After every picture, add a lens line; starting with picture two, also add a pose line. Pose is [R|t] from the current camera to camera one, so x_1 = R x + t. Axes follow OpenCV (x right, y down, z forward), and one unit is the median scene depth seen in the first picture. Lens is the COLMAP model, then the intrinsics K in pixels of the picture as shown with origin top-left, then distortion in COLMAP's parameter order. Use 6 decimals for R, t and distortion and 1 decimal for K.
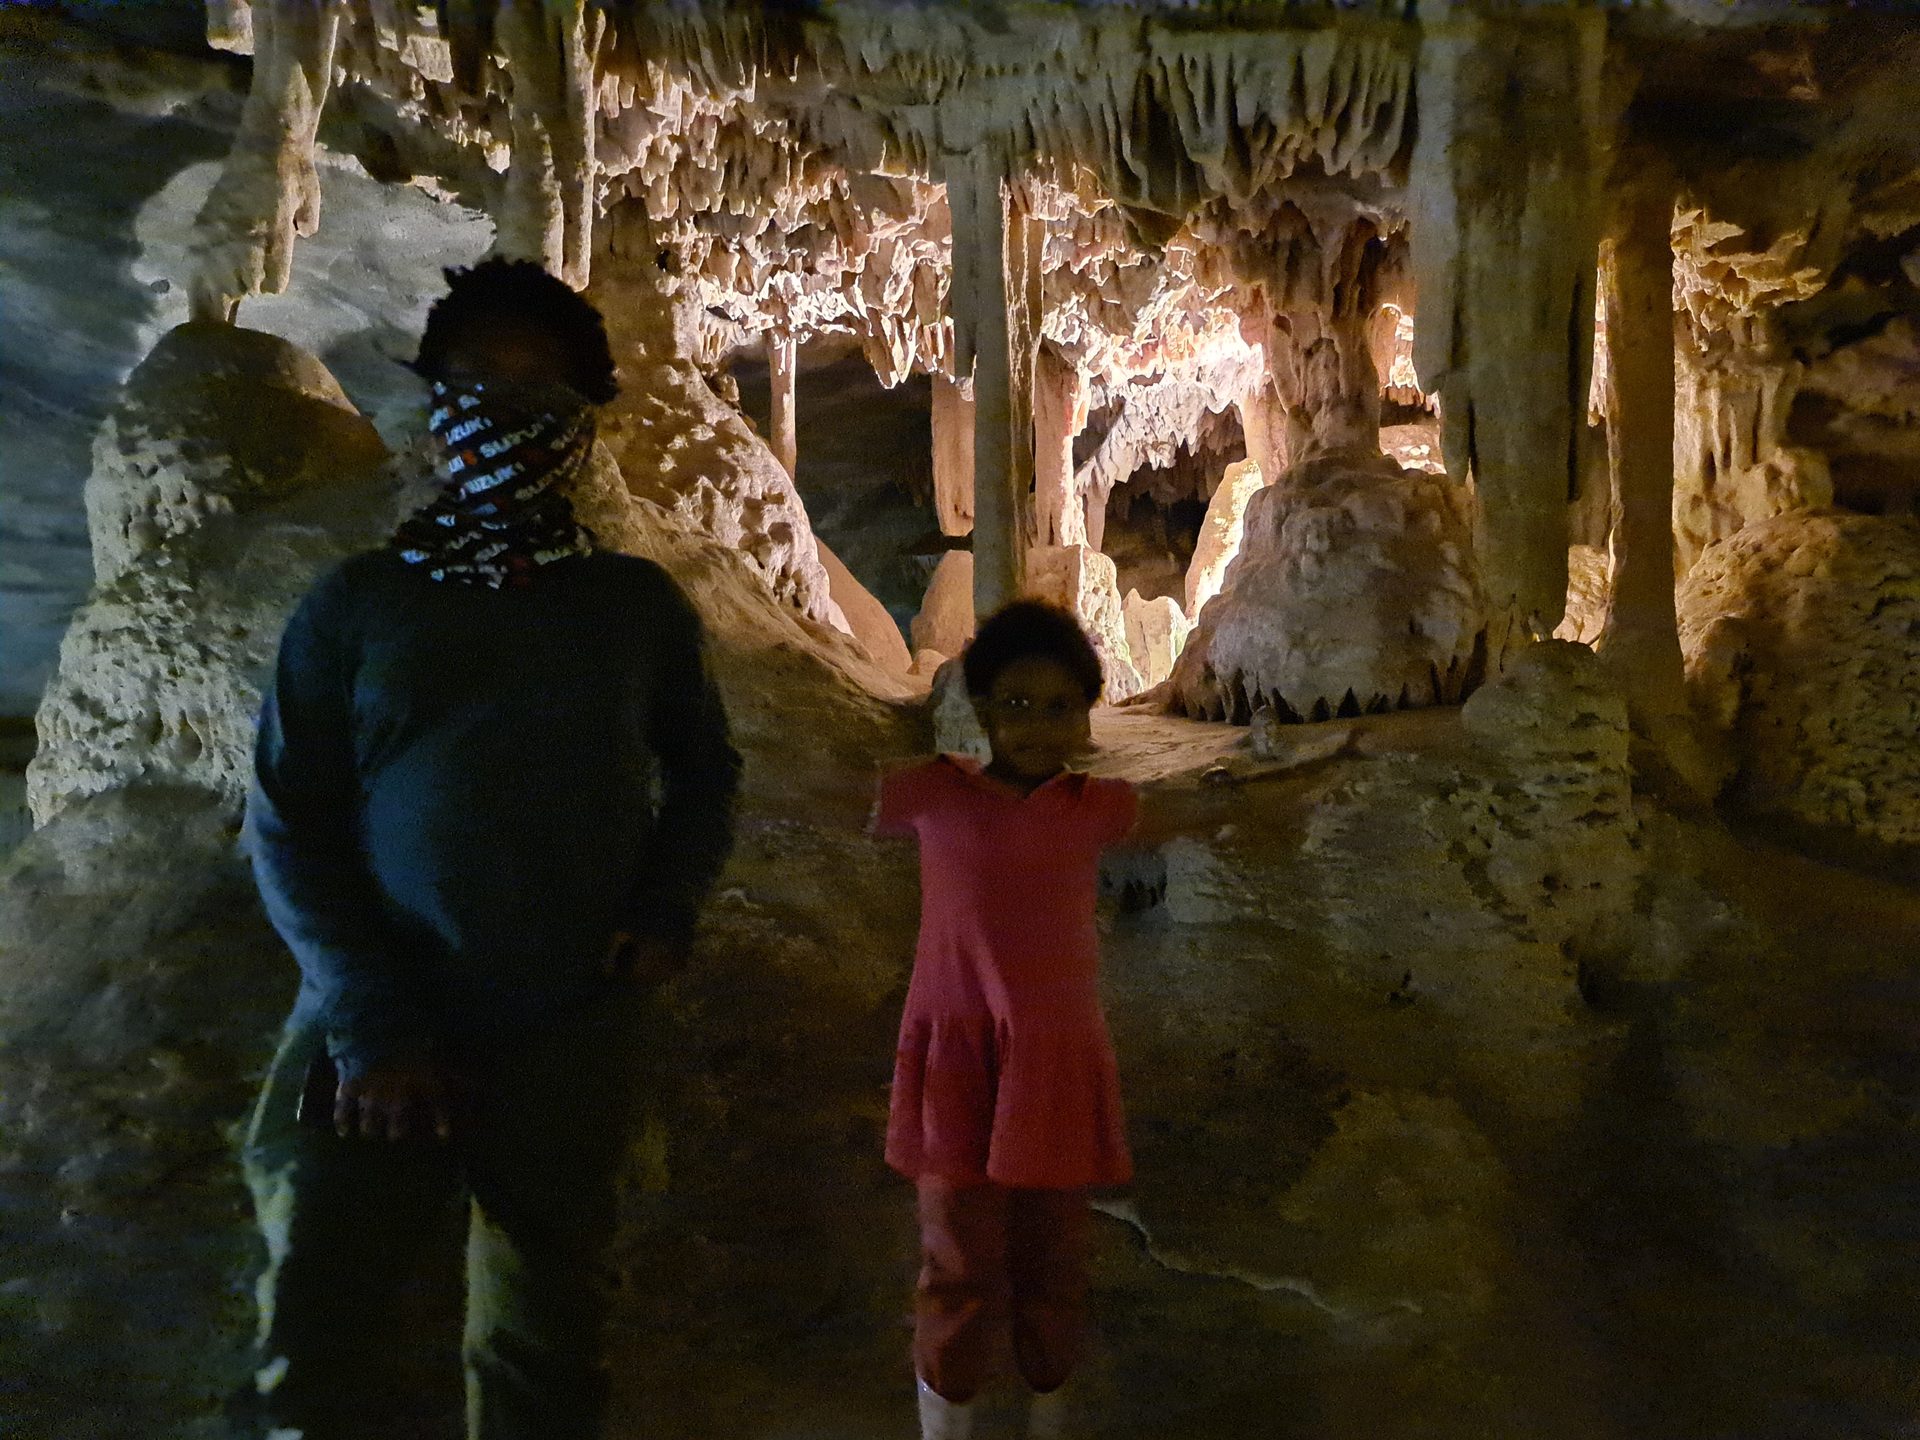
lens RADIAL K [[1723.7, 0, 960.0], [0, 1723.7, 720.0], [0, 0, 1]] dist [0.041111, 0.012720]
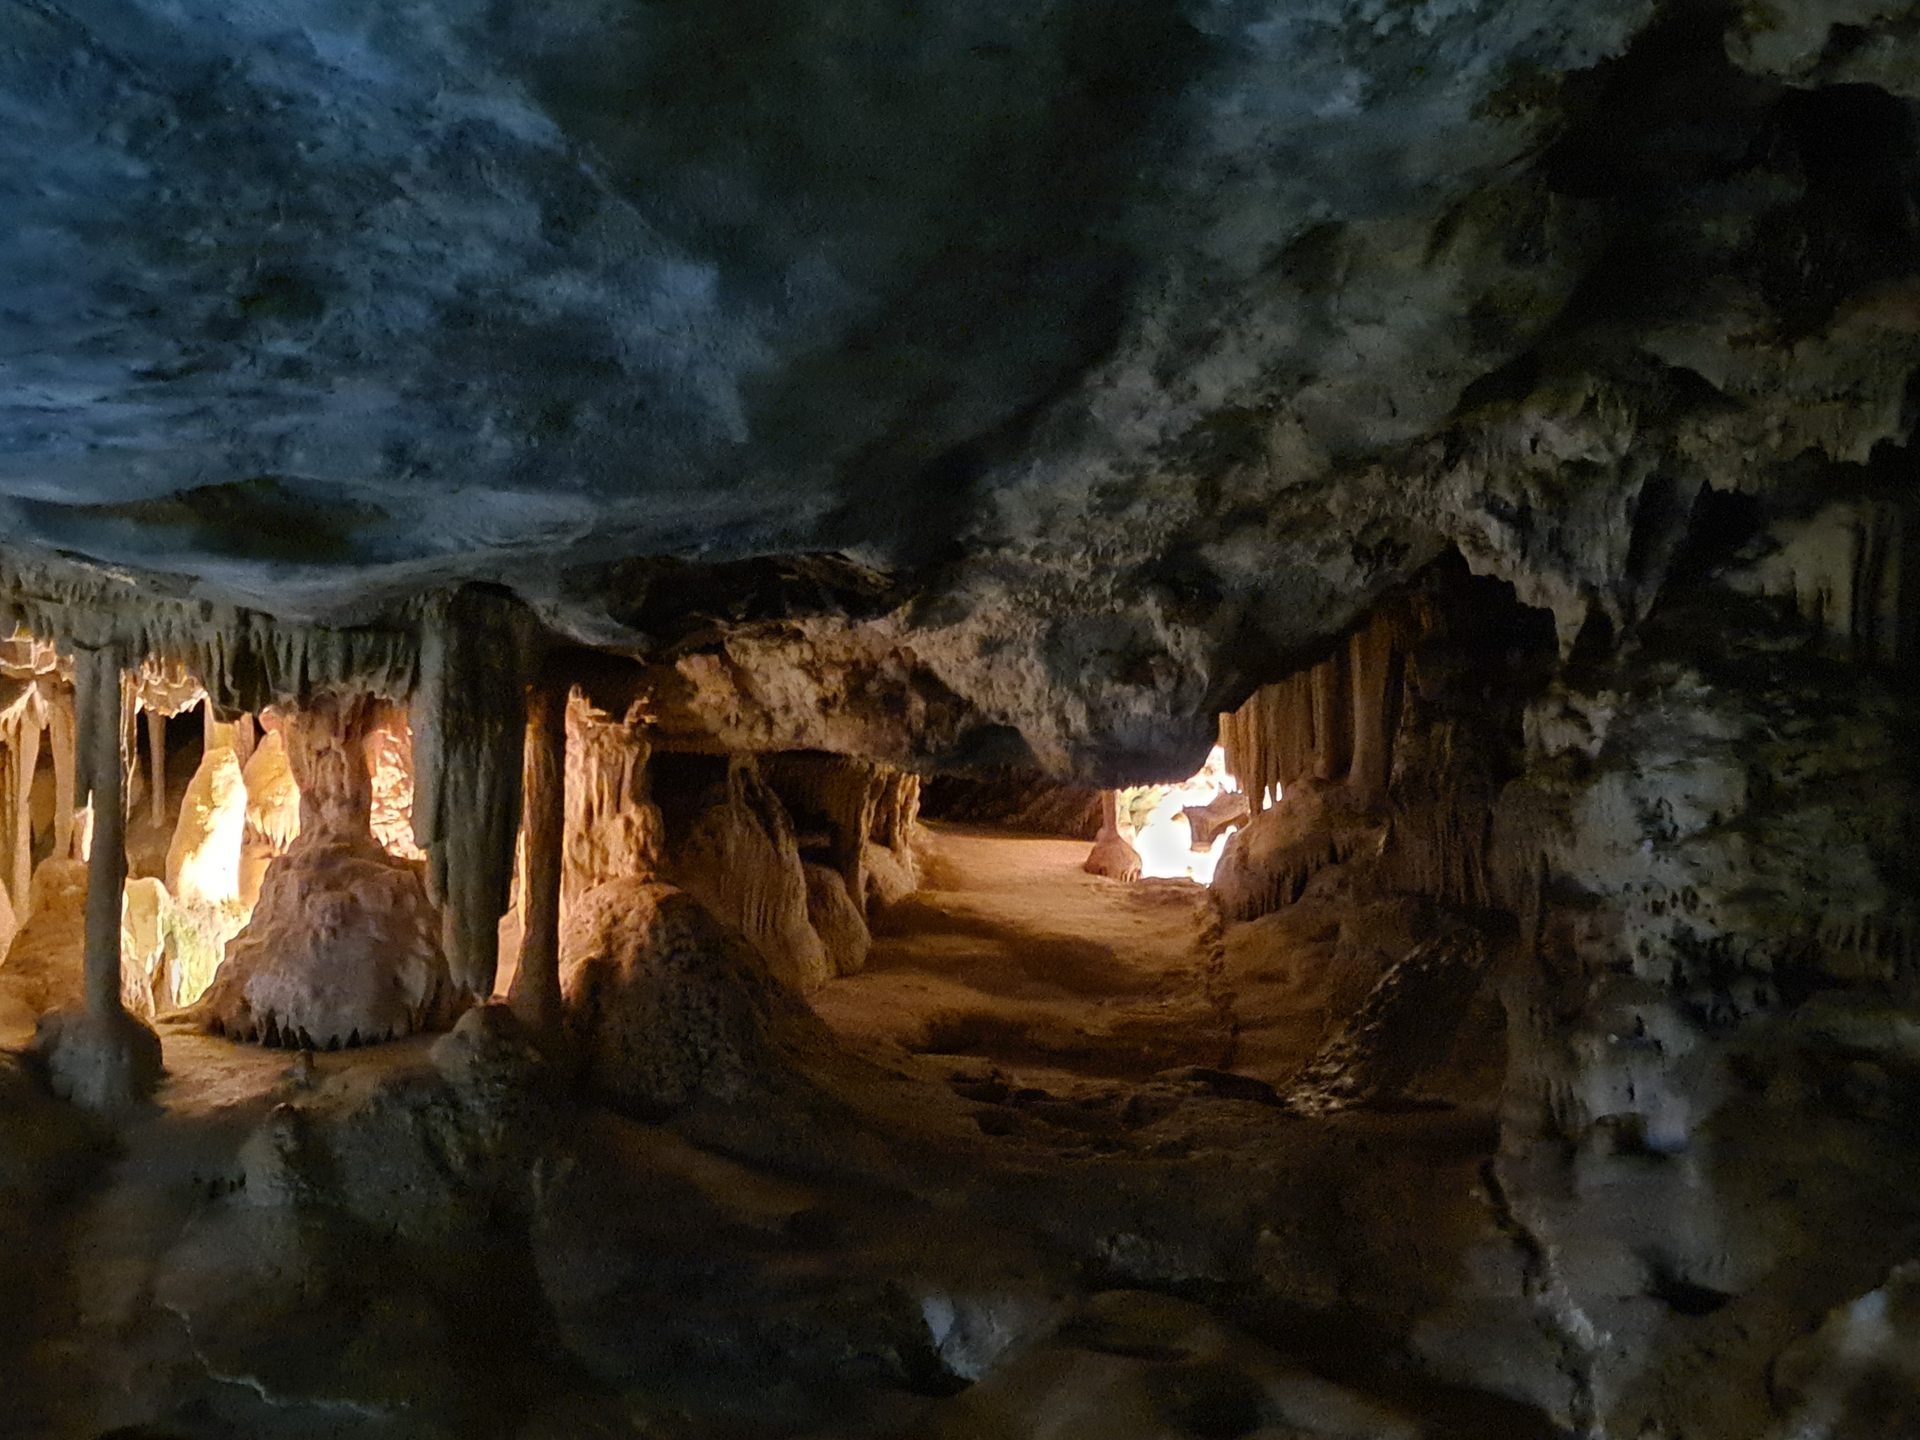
lens RADIAL K [[1644.5, 0, 960.0], [0, 1644.5, 720.0], [0, 0, 1]] dist [0.133943, -0.216375]
pose [[0.813053, 0.078424, 0.576883, -0.191354], [-0.017272, 0.993699, -0.110745, -0.117952], [-0.581933, 0.080077, 0.809284, -0.482159]]
